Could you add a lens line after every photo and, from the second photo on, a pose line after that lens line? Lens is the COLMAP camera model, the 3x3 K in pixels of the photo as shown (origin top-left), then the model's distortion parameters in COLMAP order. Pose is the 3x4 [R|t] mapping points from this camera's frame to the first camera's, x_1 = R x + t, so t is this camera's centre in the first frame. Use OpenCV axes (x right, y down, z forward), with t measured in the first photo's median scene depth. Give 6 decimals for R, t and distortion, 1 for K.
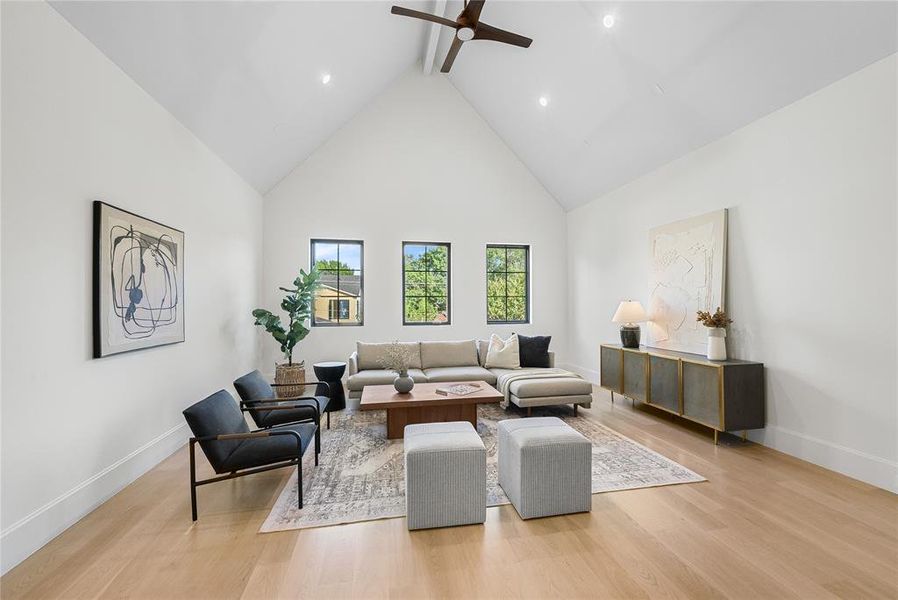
lens RADIAL K [[356.0, 0, 446.8], [0, 356.0, 298.2], [0, 0, 1]] dist [0.000944, -0.000050]
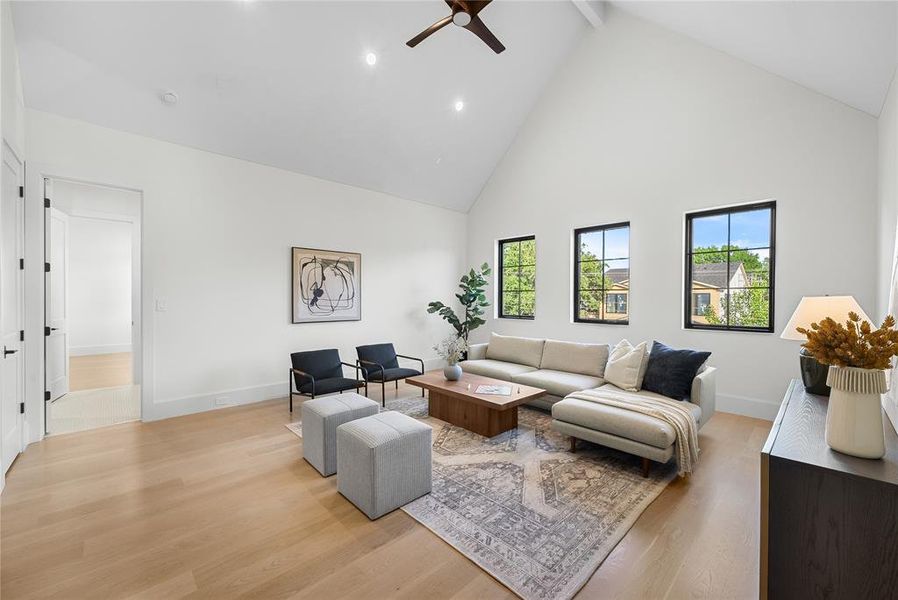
lens RADIAL K [[356.0, 0, 448.4], [0, 356.0, 298.2], [0, 0, 1]] dist [0.000944, -0.000050]
pose [[0.542230, 0.006787, -0.840203, 0.707202], [0.008541, 0.999871, 0.013588, 0.000927], [0.840186, -0.014544, 0.542102, 0.364613]]
